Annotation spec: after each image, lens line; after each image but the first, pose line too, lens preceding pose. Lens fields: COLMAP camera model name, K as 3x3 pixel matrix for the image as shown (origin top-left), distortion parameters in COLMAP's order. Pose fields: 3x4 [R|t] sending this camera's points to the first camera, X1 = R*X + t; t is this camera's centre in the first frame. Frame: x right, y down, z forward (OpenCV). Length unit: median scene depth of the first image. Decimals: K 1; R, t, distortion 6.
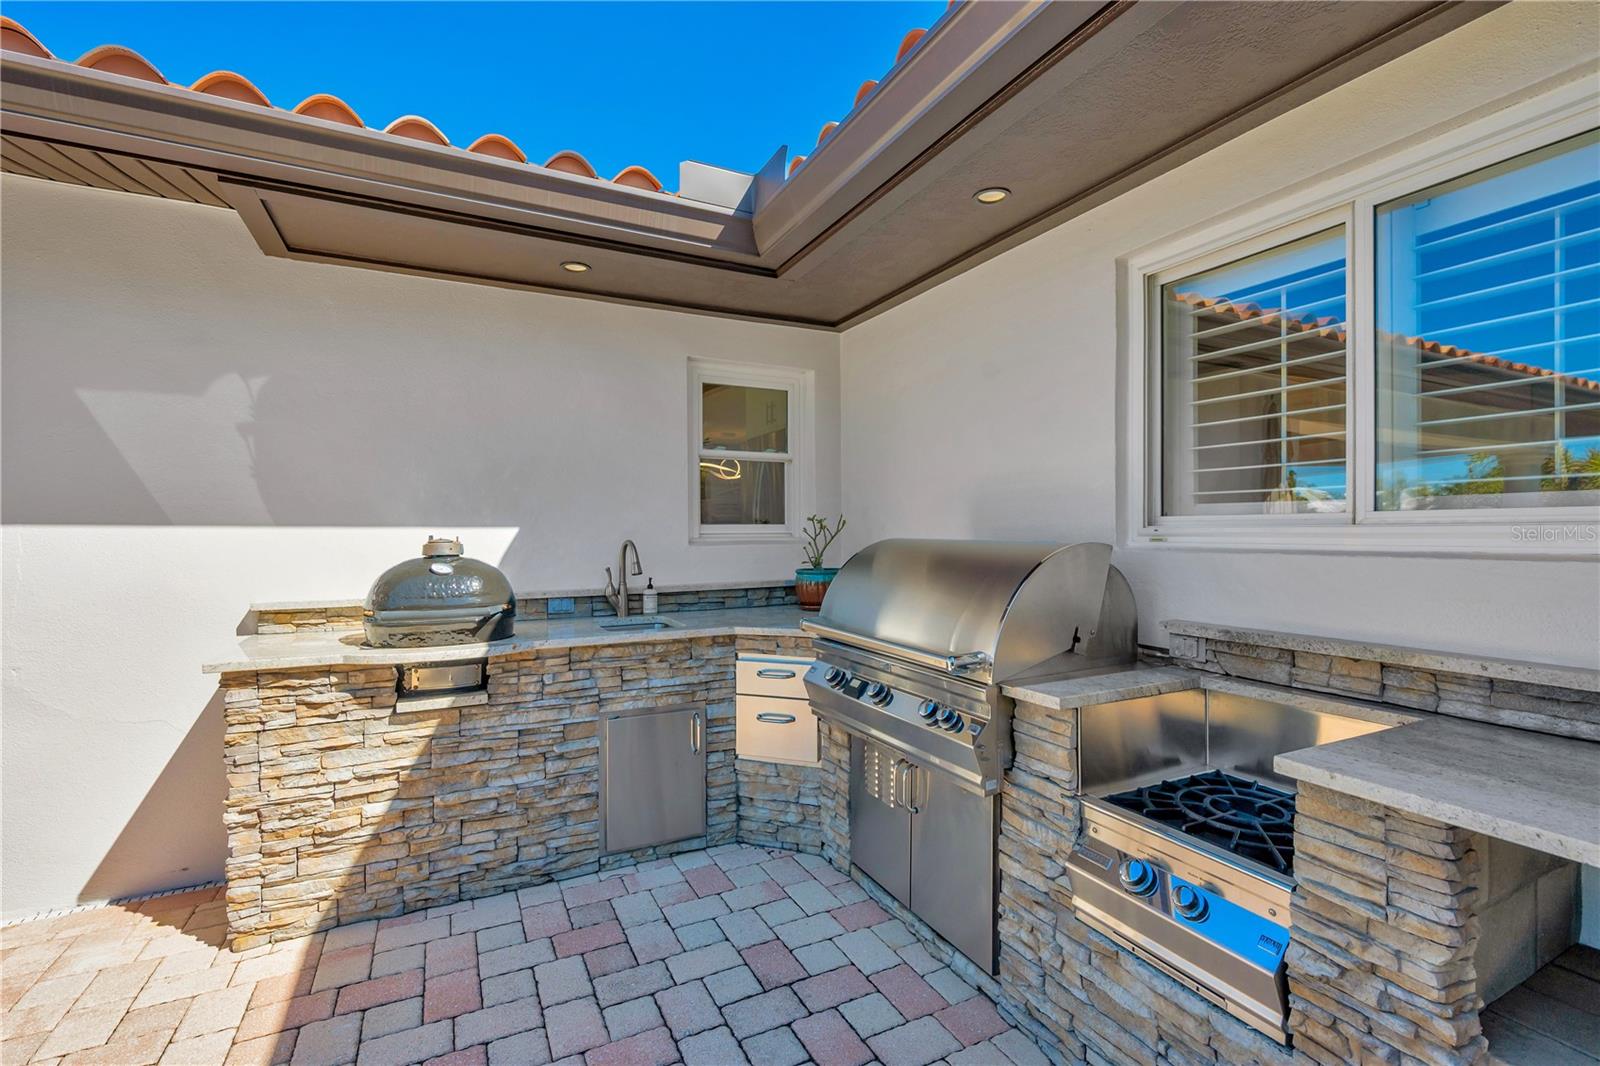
lens RADIAL K [[710.3, 0, 800.9], [0, 710.3, 533.9], [0, 0, 1]] dist [-0.001536, 0.000800]
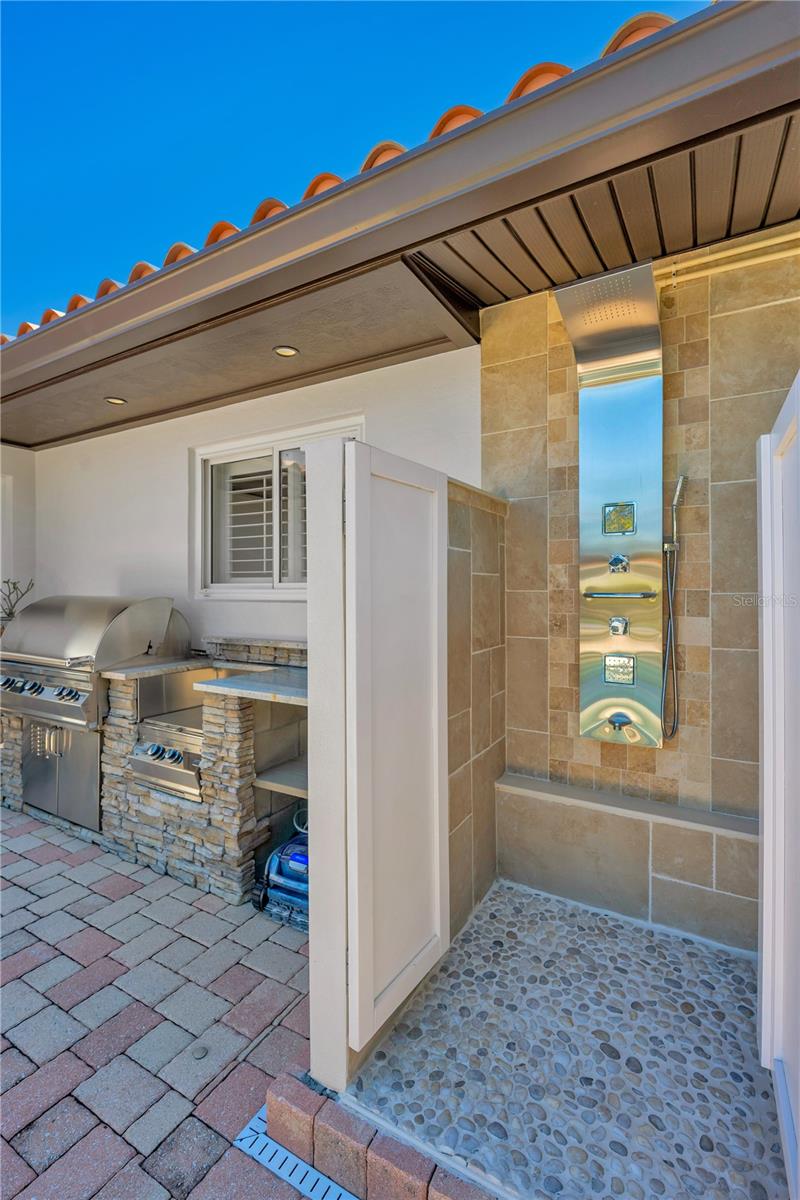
lens RADIAL K [[532.7, 0, 402.8], [0, 532.7, 593.4], [0, 0, 1]] dist [-0.001536, 0.000800]
pose [[0.835057, 0.004065, 0.550148, 0.171655], [-0.002941, 0.999991, -0.002925, 0.005502], [-0.550156, 0.000825, 0.835062, -0.613968]]
